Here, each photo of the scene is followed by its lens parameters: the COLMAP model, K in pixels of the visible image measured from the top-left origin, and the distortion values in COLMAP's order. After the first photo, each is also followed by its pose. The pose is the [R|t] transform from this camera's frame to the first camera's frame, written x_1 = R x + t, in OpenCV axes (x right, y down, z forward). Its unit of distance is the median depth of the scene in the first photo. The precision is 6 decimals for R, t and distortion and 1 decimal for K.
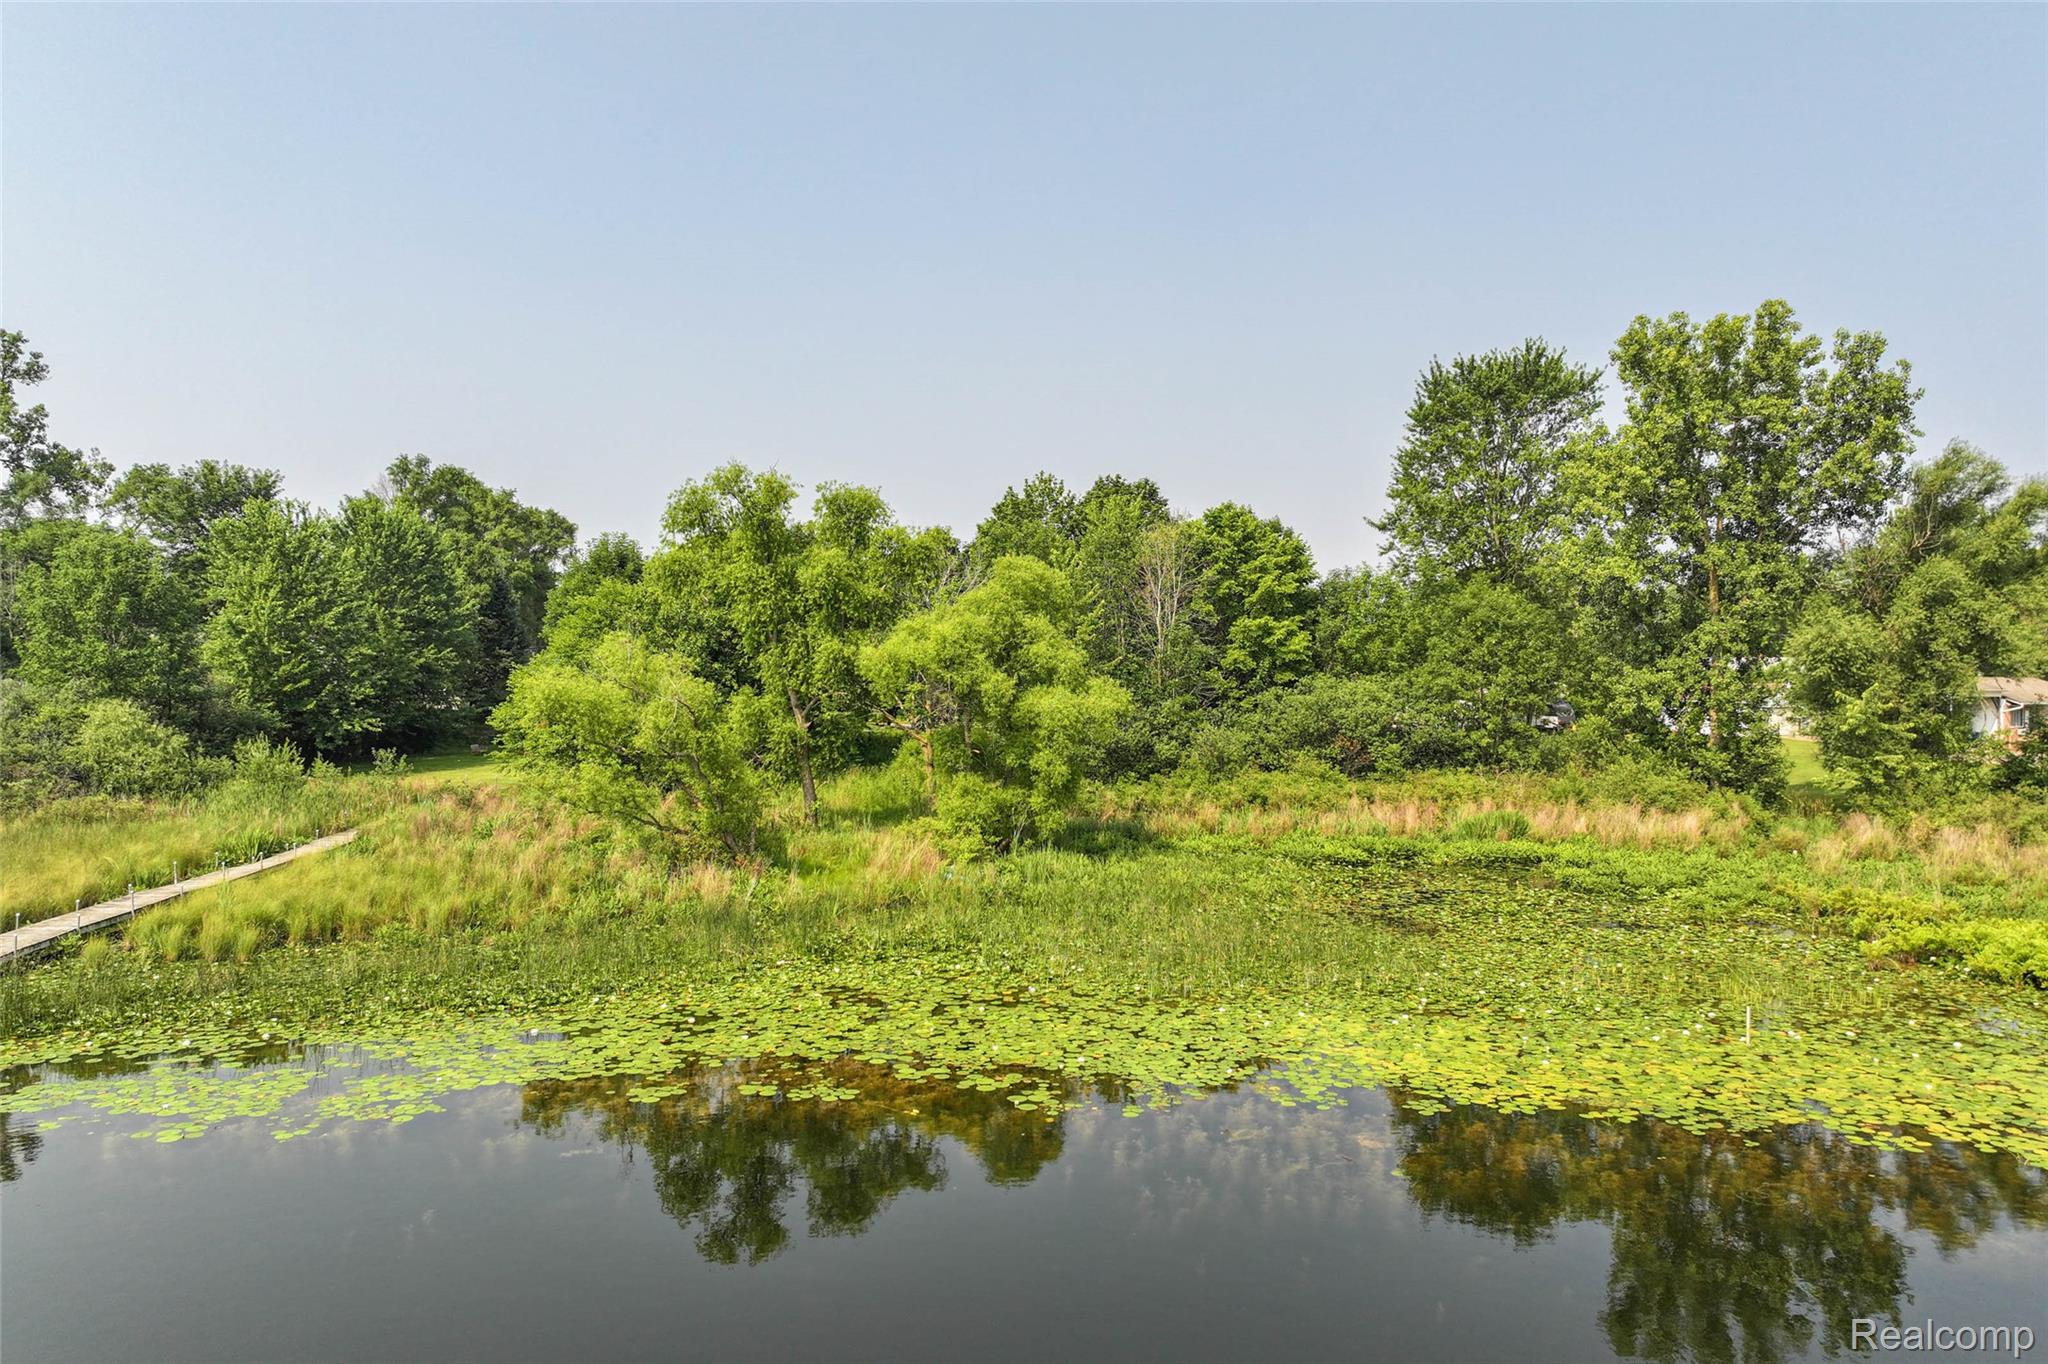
lens RADIAL K [[1442.9, 0, 1025.0], [0, 1442.9, 684.4], [0, 0, 1]] dist [-0.003360, 0.009289]
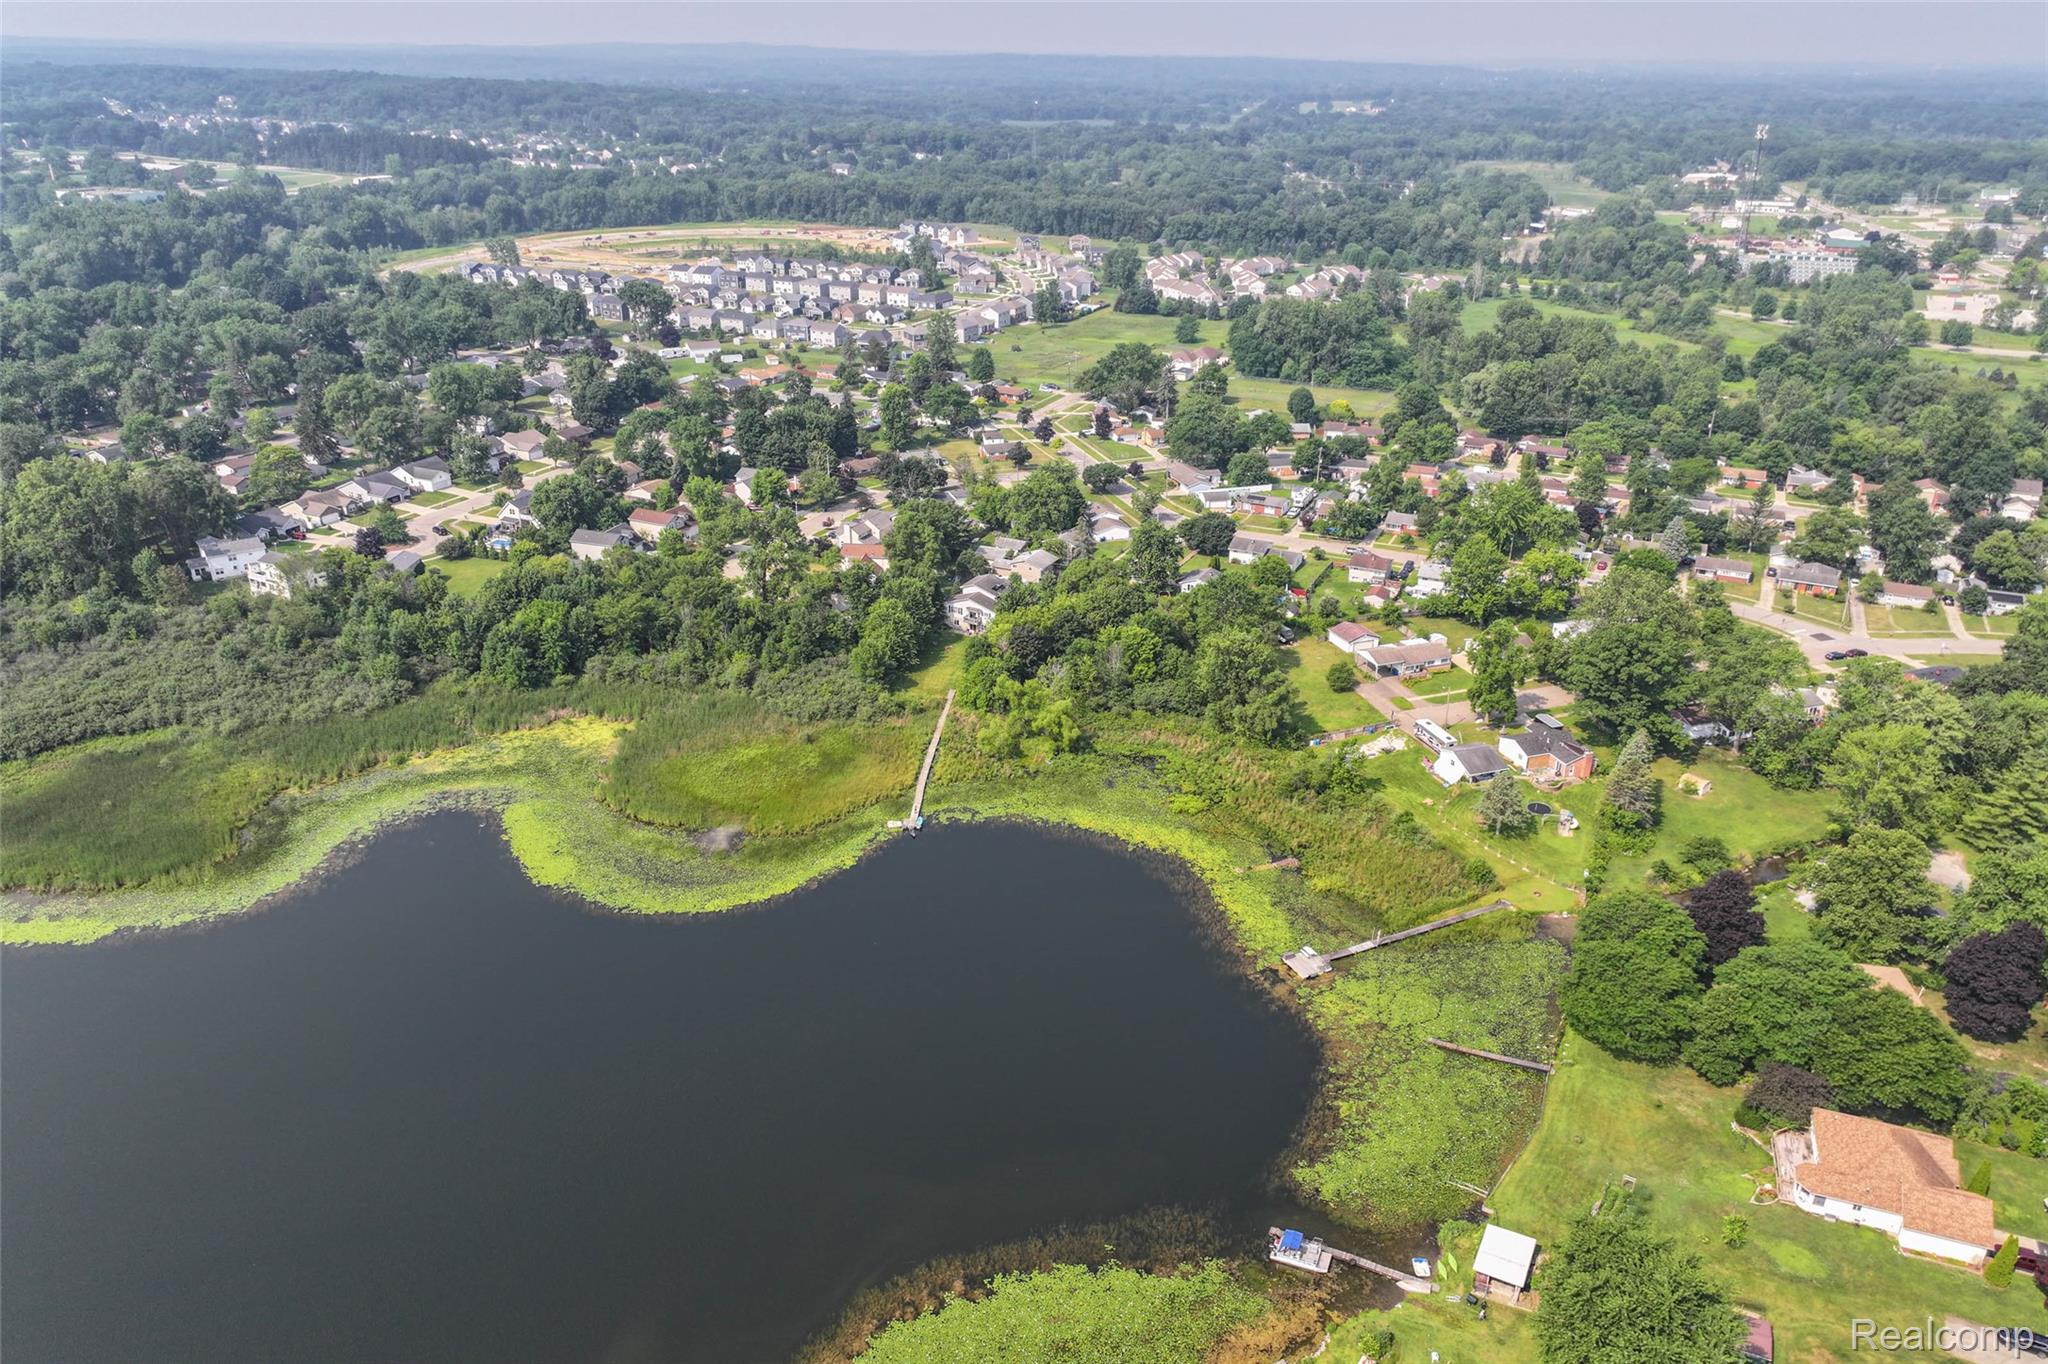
lens RADIAL K [[1442.9, 0, 1024.0], [0, 1442.9, 688.7], [0, 0, 1]] dist [-0.003360, 0.009289]
pose [[0.982513, 0.074694, -0.170555, 0.563622], [-0.000861, 0.917818, 0.397000, -1.666267], [0.186192, -0.389911, 0.901833, -2.830554]]
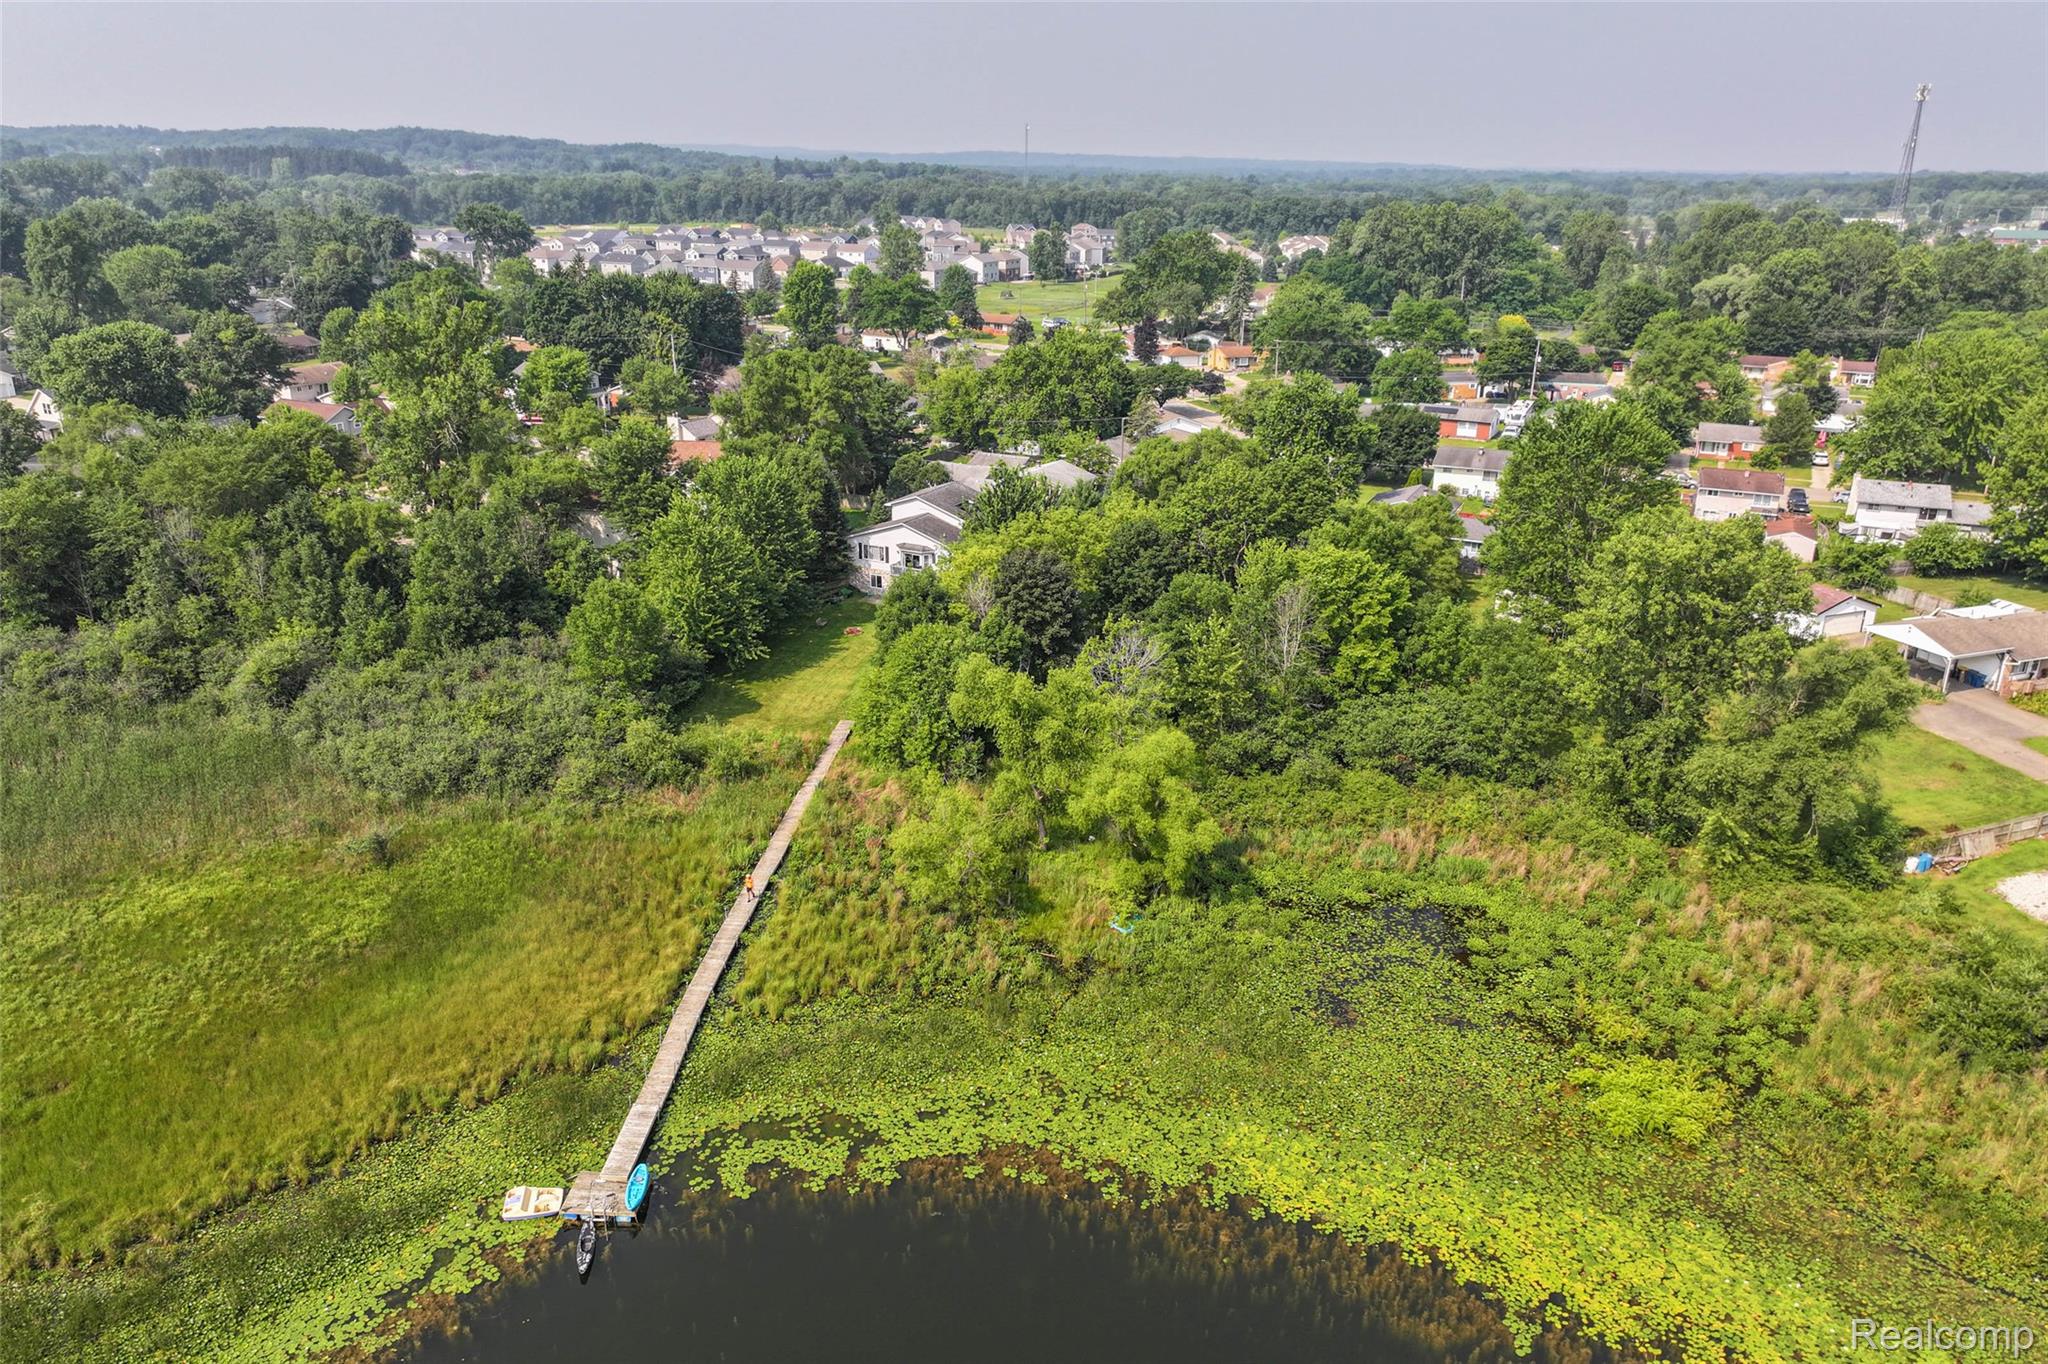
lens RADIAL K [[1442.9, 0, 1026.3], [0, 1442.9, 673.2], [0, 0, 1]] dist [-0.003360, 0.009289]
pose [[0.984166, 0.062202, -0.165977, 0.082059], [-0.005604, 0.946853, 0.321619, -0.513581], [0.177161, -0.315596, 0.932209, -0.424353]]
